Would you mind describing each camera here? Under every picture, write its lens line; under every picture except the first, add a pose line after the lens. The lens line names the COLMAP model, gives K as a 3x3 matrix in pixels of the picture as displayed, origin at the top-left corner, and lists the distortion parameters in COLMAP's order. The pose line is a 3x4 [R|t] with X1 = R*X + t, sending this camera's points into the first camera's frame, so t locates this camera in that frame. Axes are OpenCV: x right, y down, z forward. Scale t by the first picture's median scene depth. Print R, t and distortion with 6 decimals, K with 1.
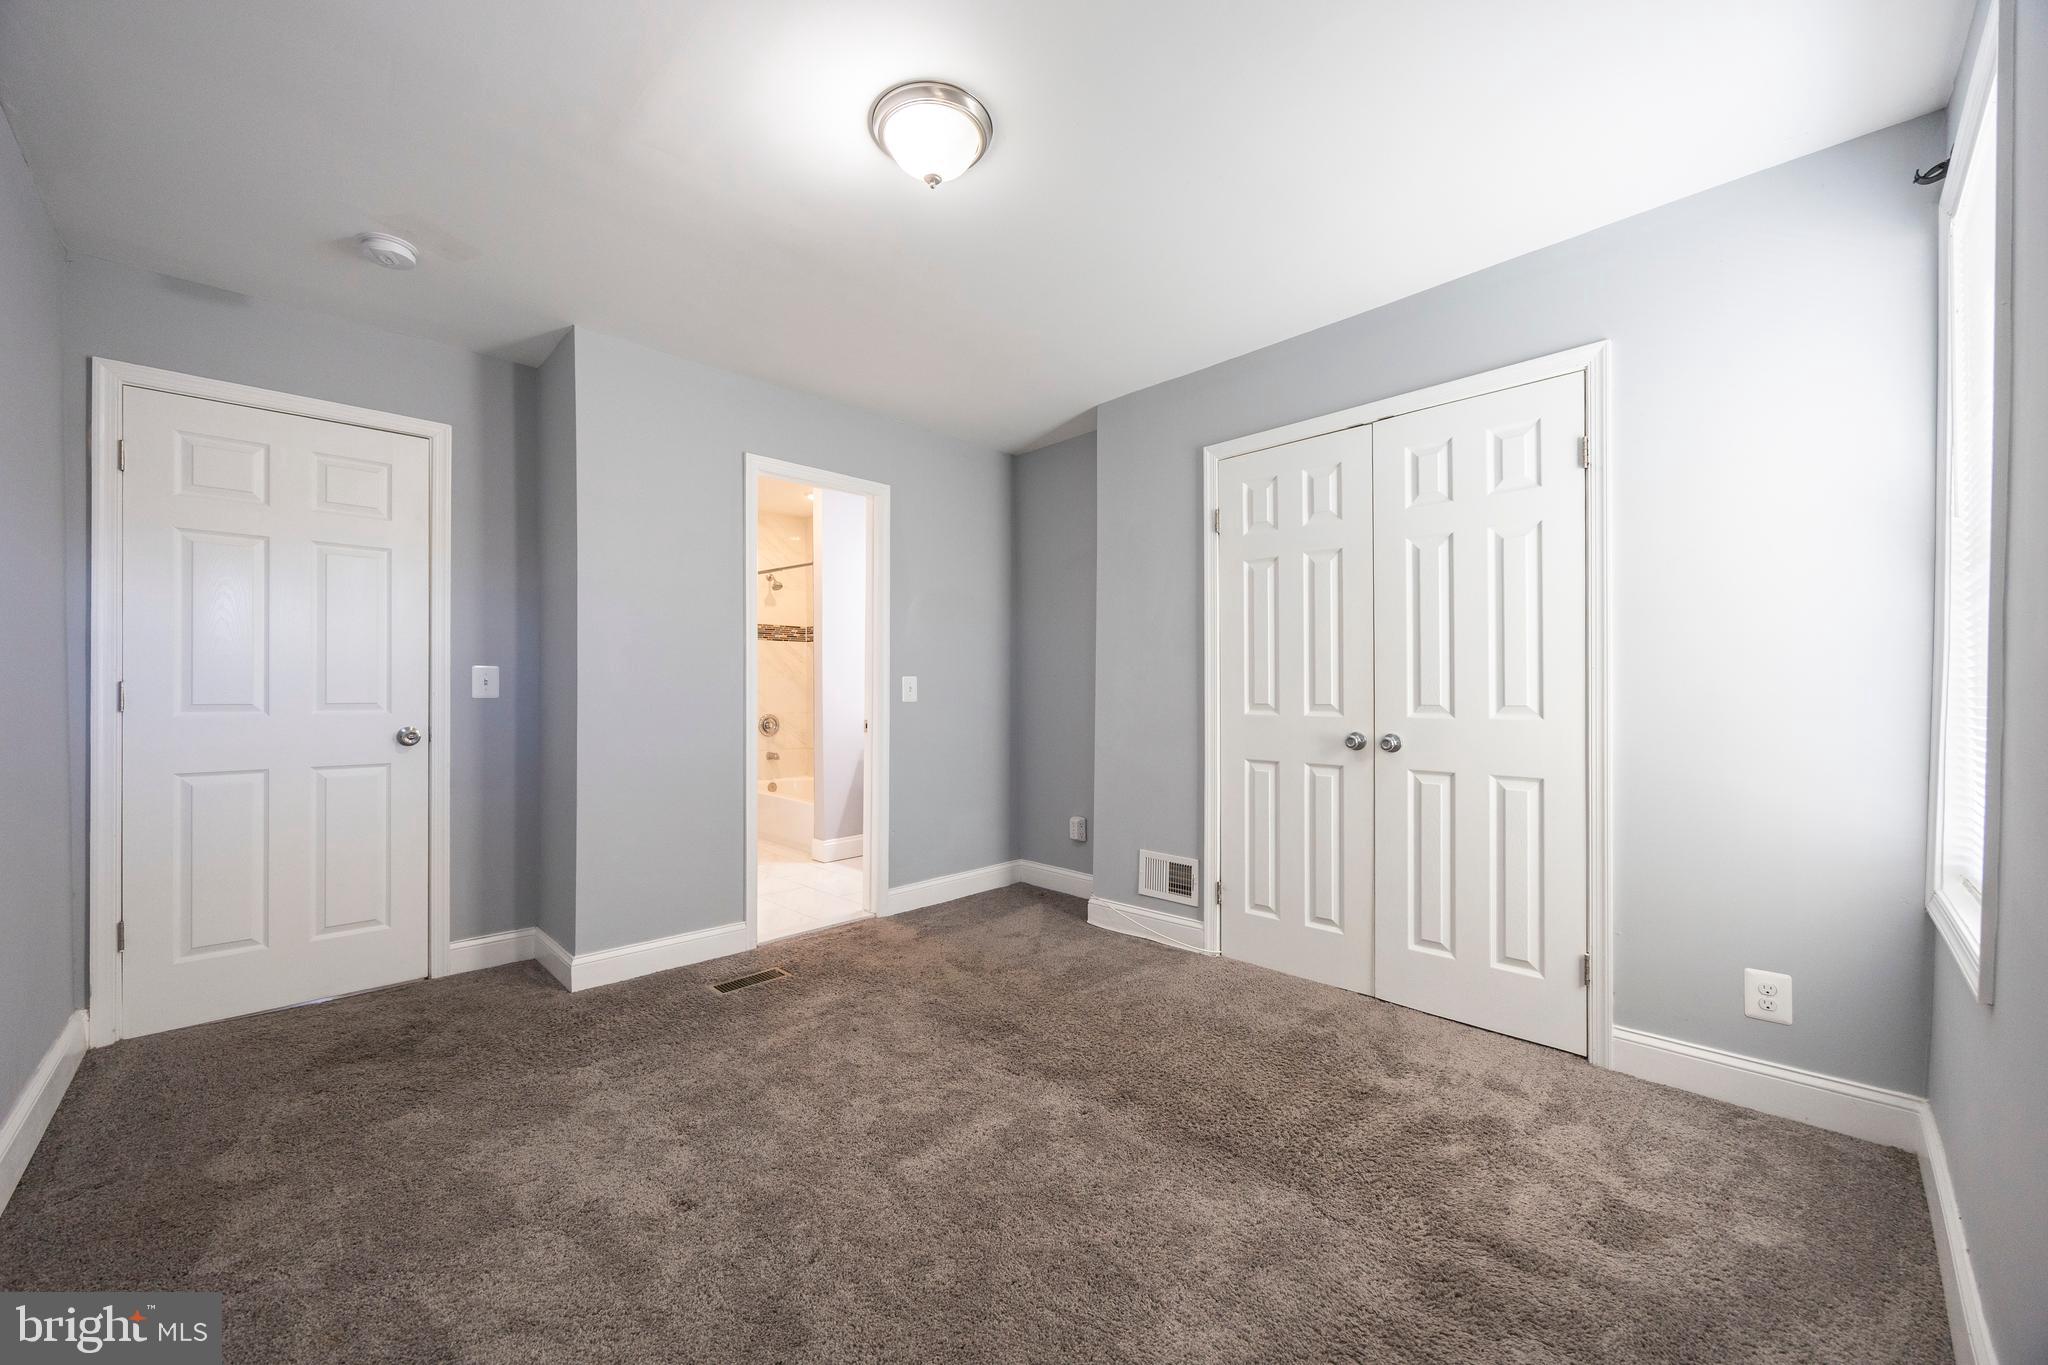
lens RADIAL K [[774.8, 0, 1013.9], [0, 774.8, 687.3], [0, 0, 1]] dist [-0.005088, -0.000123]
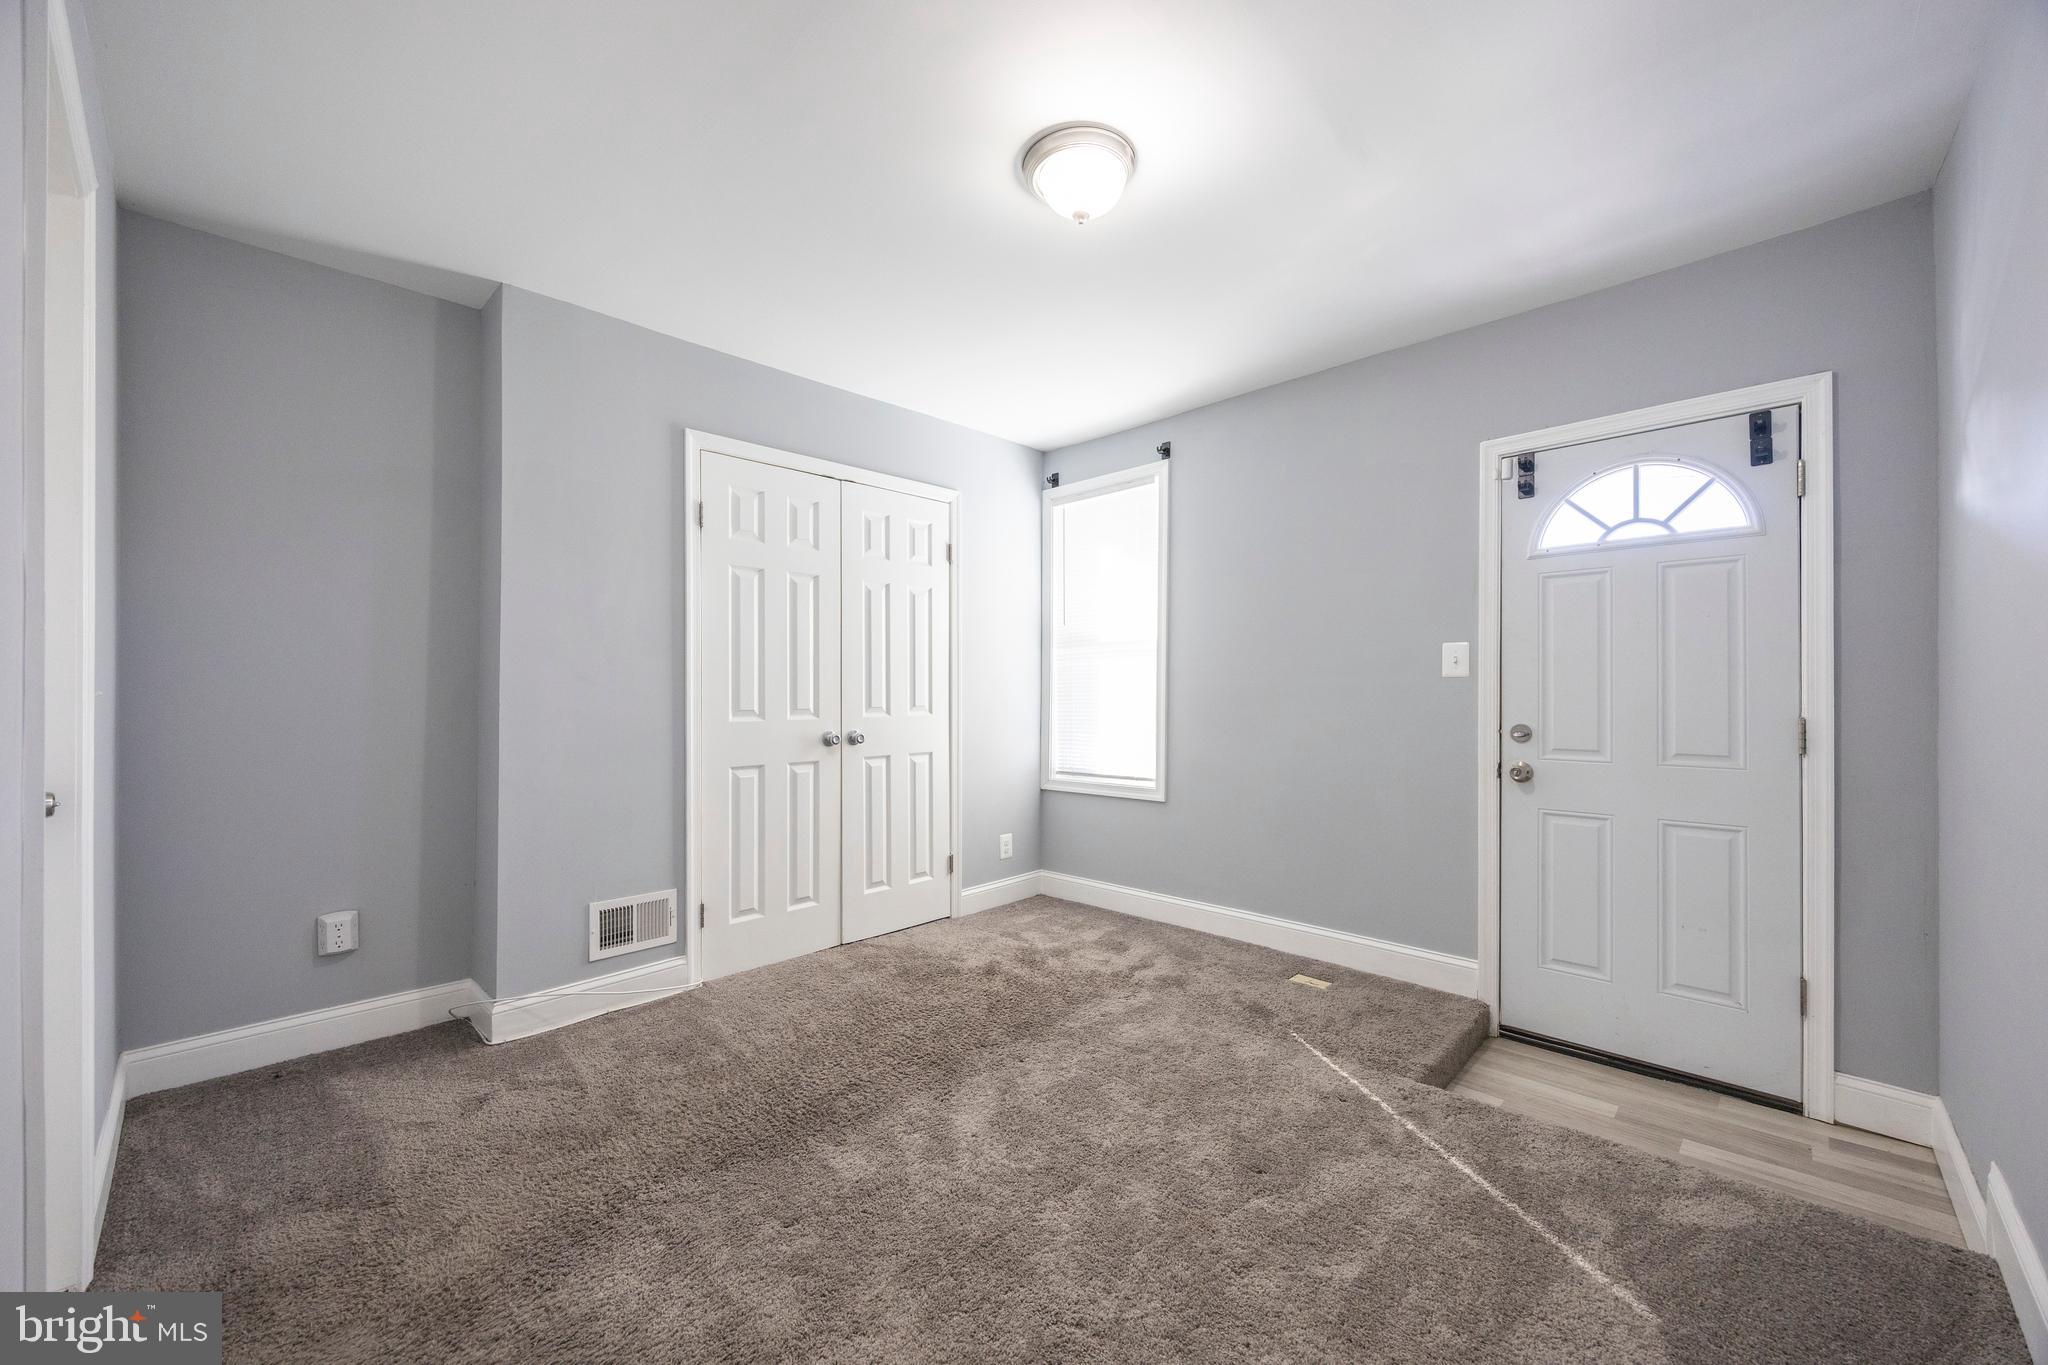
lens RADIAL K [[774.8, 0, 1013.9], [0, 774.8, 687.3], [0, 0, 1]] dist [-0.005088, -0.000123]
pose [[-0.024647, 0.009479, 0.999651, -0.778937], [-0.000877, 0.999954, -0.009504, 0.000931], [-0.999696, -0.001111, -0.024638, 0.753679]]
